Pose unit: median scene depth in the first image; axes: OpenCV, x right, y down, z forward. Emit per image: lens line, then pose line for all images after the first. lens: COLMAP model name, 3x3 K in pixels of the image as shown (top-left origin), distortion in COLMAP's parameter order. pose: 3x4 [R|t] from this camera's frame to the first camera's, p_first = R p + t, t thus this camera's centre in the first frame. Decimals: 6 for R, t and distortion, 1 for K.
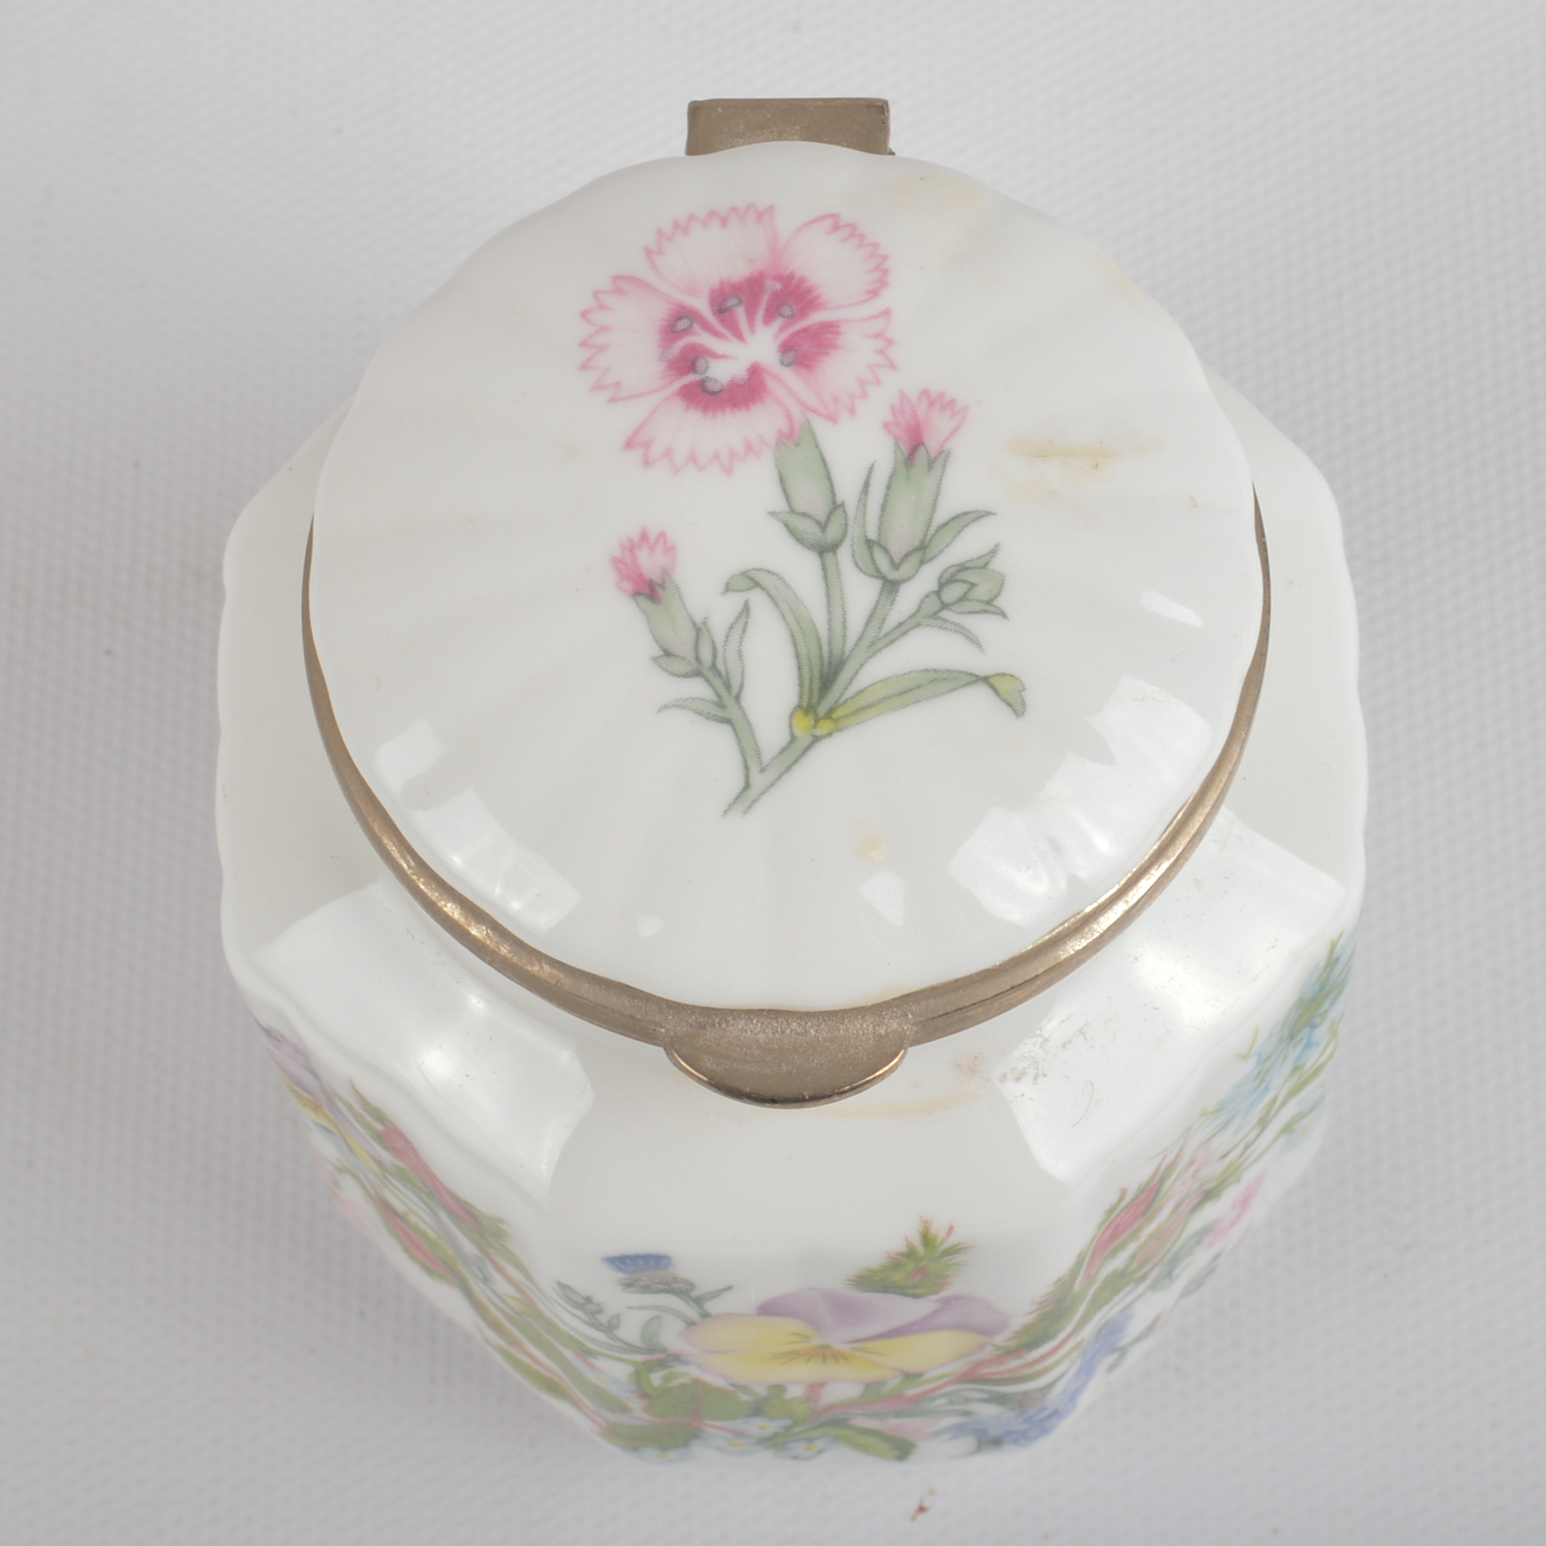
lens RADIAL K [[4987.1, 0, 773.0], [0, 4987.1, 773.0], [0, 0, 1]] dist [0.238623, 1.047482]
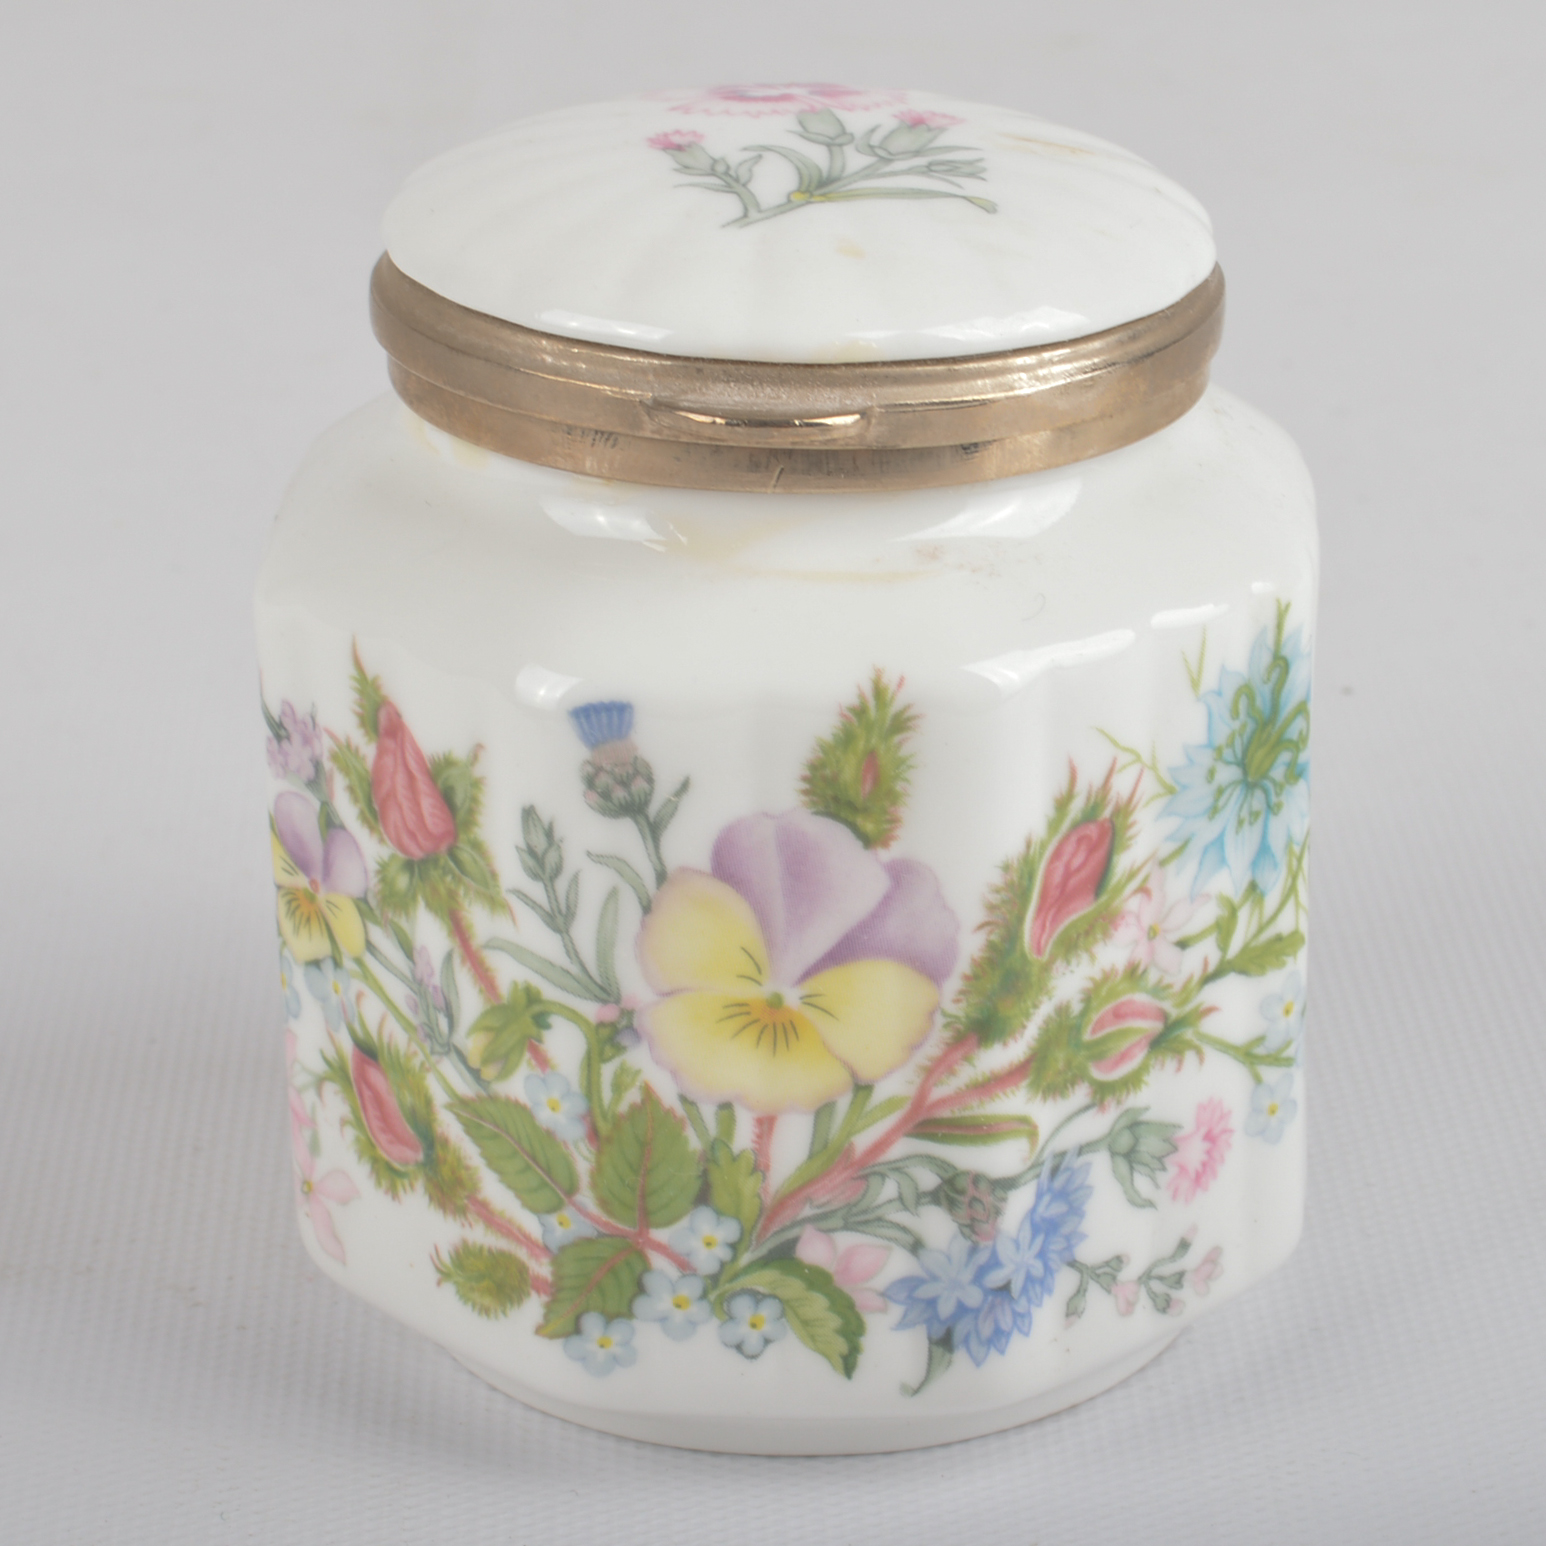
lens RADIAL K [[4987.1, 0, 773.0], [0, 4987.1, 773.0], [0, 0, 1]] dist [0.238623, 1.047482]
pose [[0.995793, 0.055233, -0.073121, 0.087531], [-0.090556, 0.715299, -0.692926, 0.844570], [0.014031, 0.696632, 0.717291, 0.265333]]
